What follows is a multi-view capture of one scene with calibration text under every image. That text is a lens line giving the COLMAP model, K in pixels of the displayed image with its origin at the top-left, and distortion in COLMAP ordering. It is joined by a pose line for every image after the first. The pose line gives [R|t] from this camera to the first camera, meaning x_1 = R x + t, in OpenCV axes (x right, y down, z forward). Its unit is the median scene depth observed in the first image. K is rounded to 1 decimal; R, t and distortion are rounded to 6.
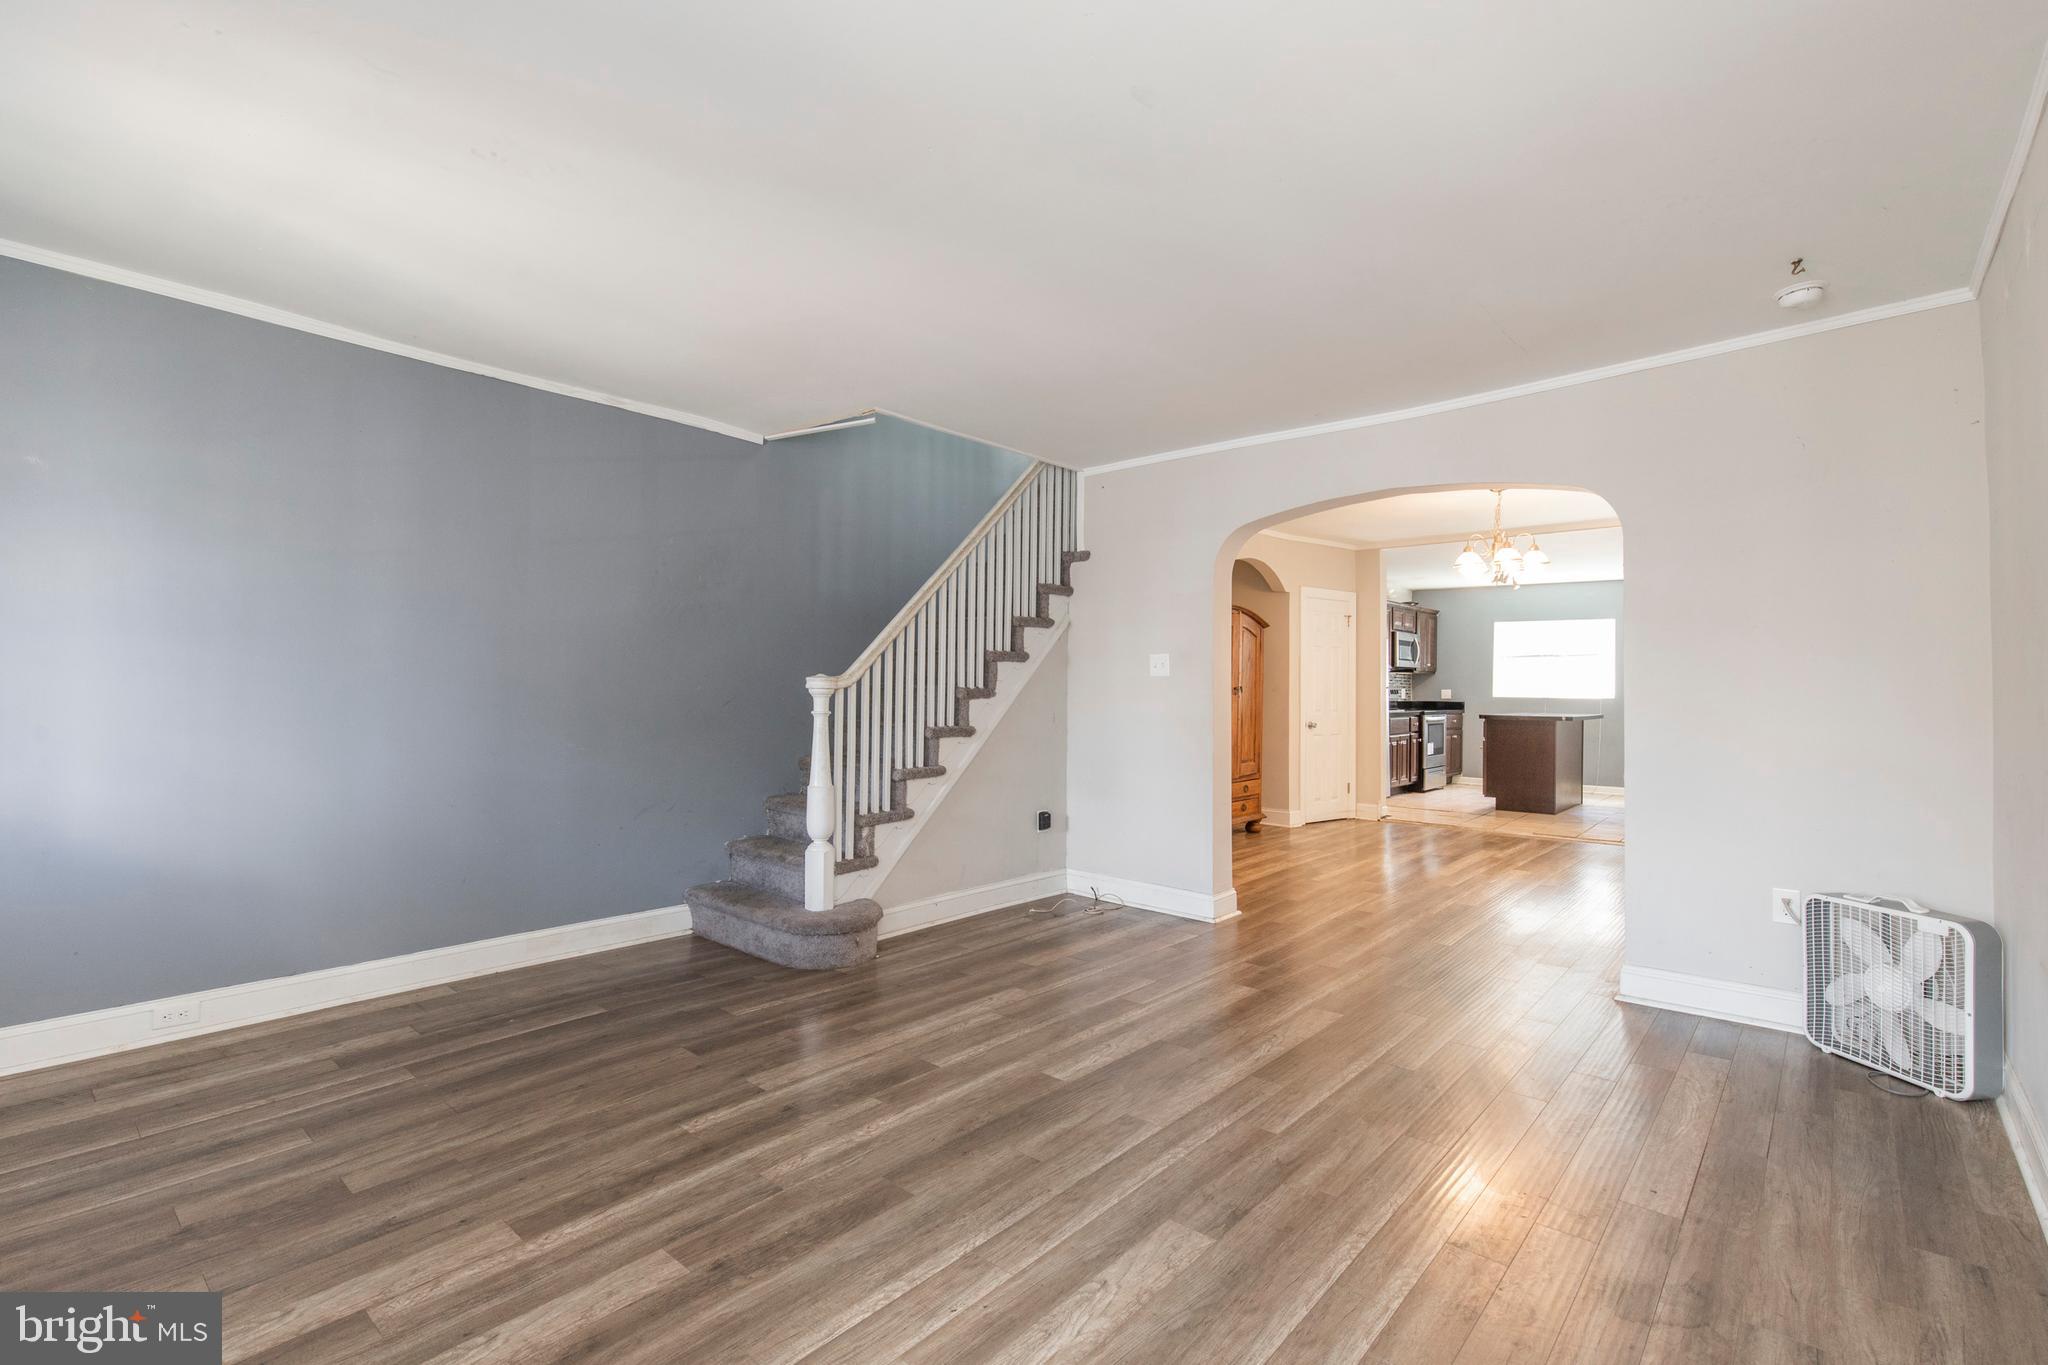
lens RADIAL K [[925.8, 0, 1026.8], [0, 925.8, 683.7], [0, 0, 1]] dist [0.005660, 0.000643]
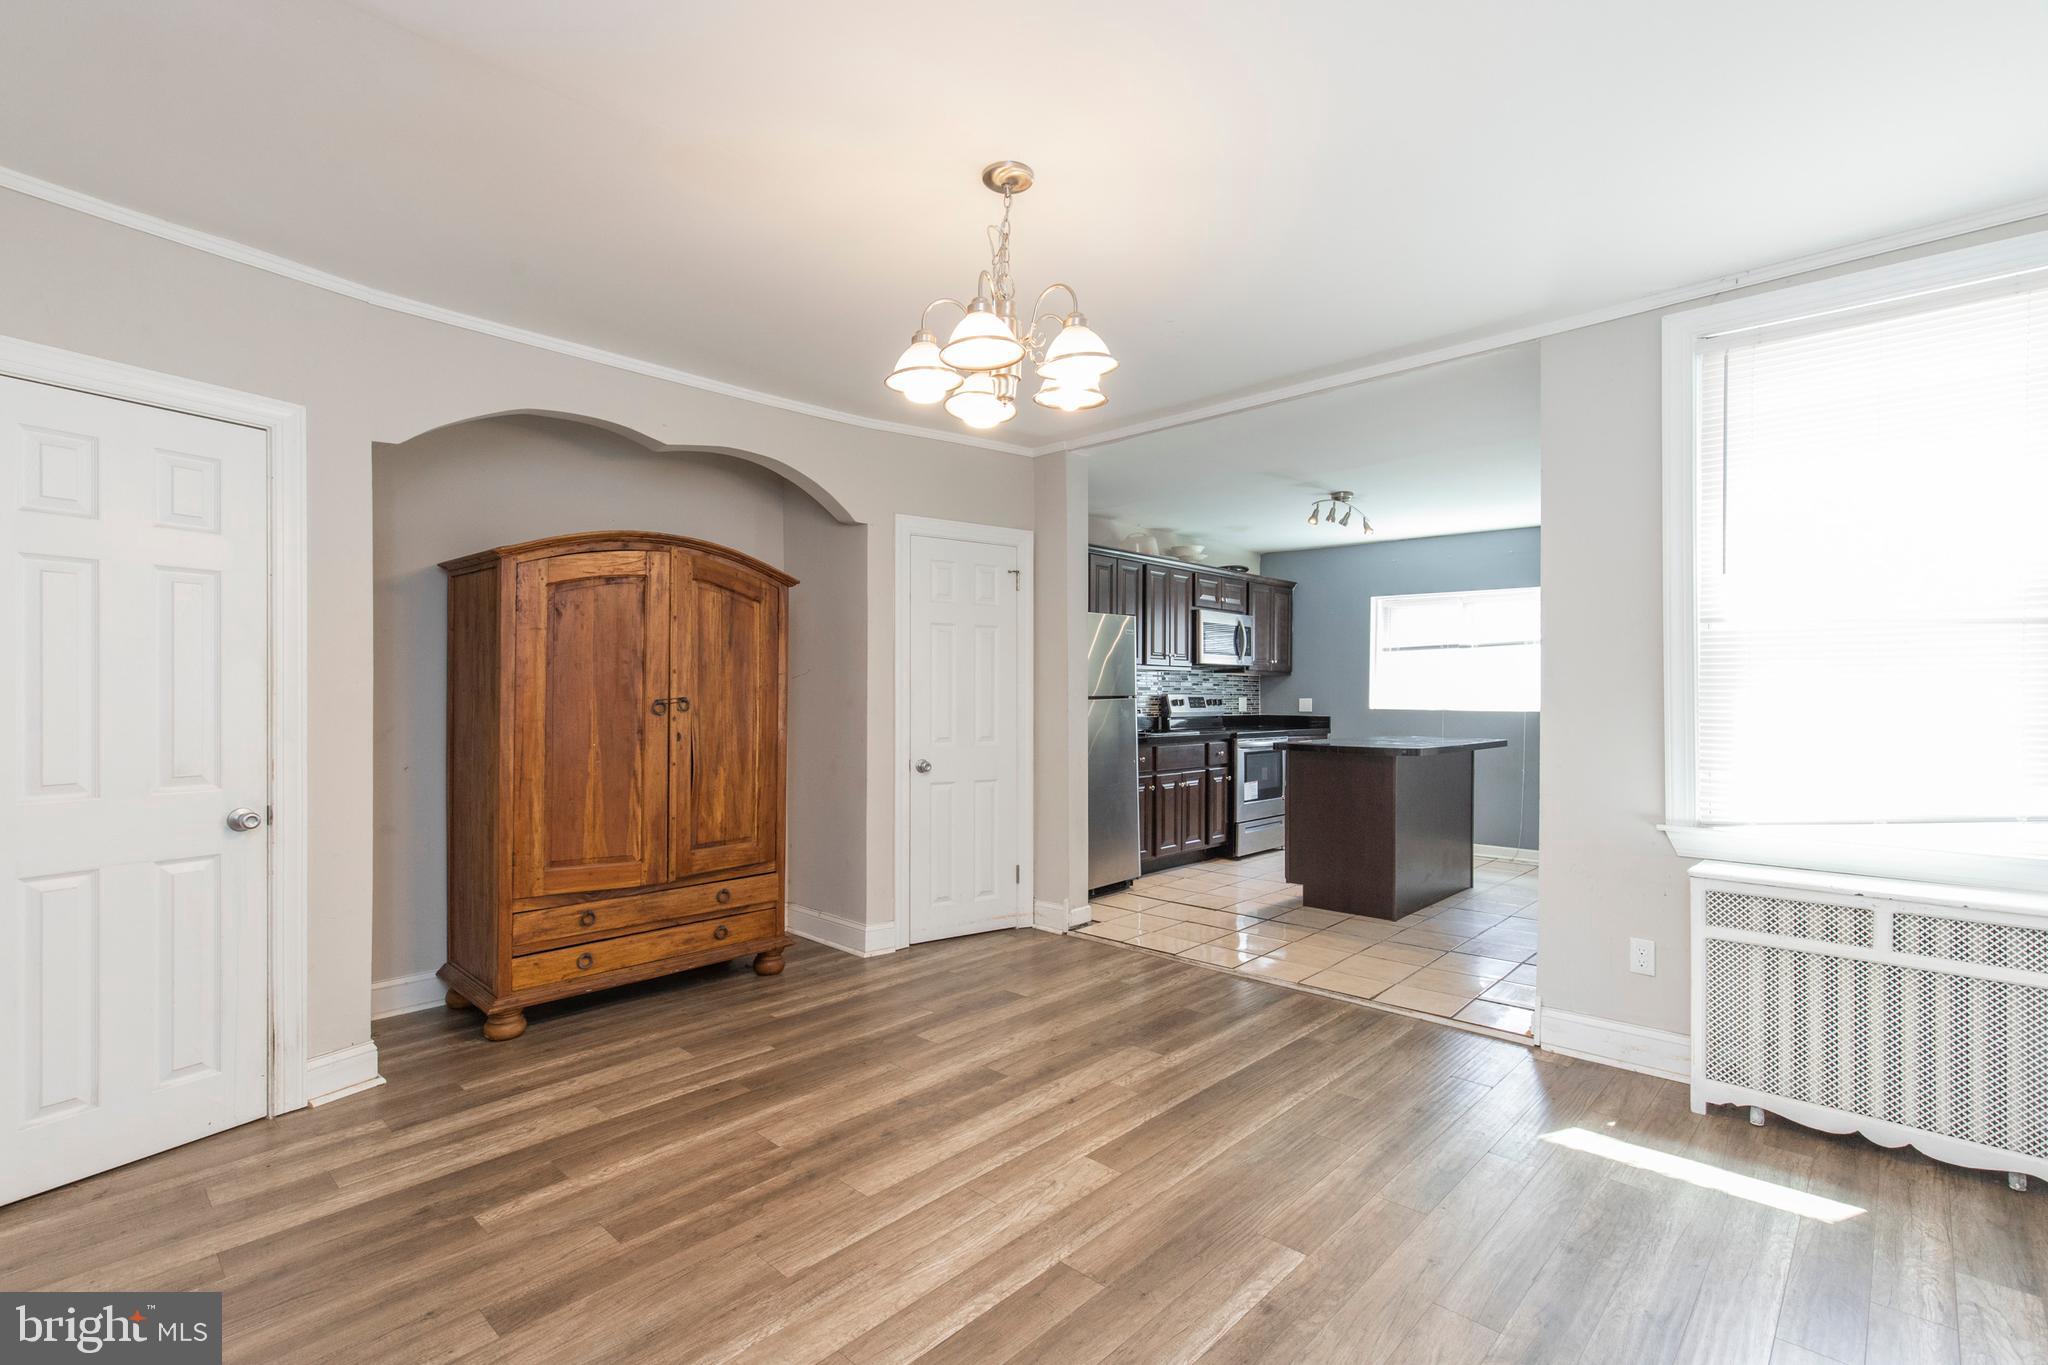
lens RADIAL K [[925.8, 0, 1015.5], [0, 925.8, 699.0], [0, 0, 1]] dist [0.005660, 0.000643]
pose [[0.999093, -0.002468, -0.042521, 0.947079], [0.002927, 0.999938, 0.010749, -0.003670], [0.042492, -0.010864, 0.999038, 1.105261]]
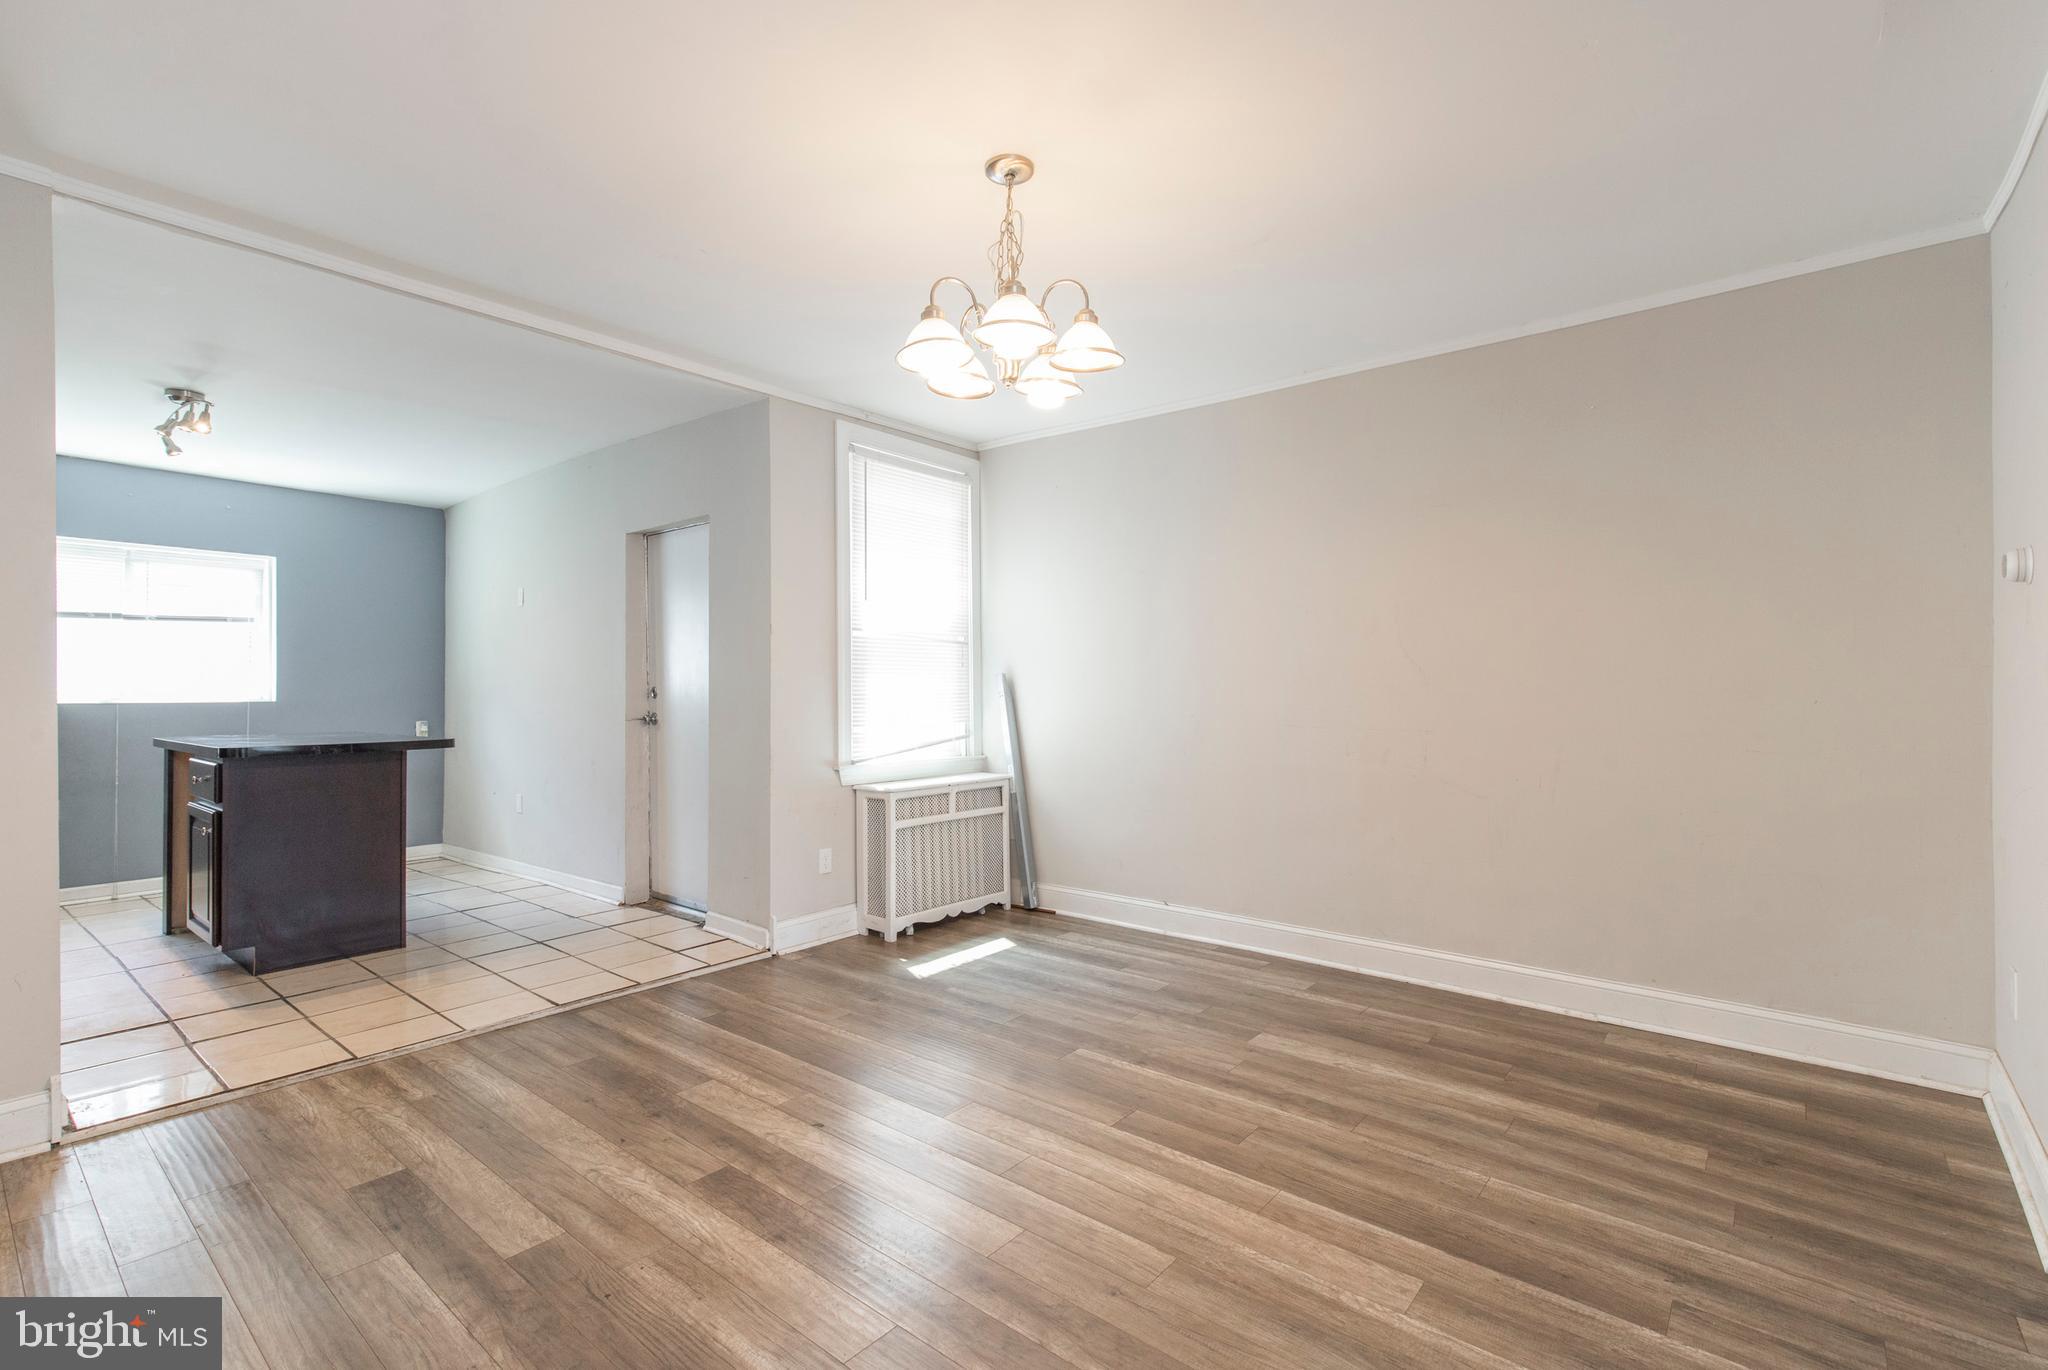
lens RADIAL K [[925.8, 0, 1056.2], [0, 925.8, 683.0], [0, 0, 1]] dist [0.005660, 0.000643]
pose [[-0.037345, 0.001582, 0.999301, 0.208460], [0.000244, 0.999999, -0.001574, 0.014460], [-0.999302, 0.000185, -0.037345, 1.776284]]
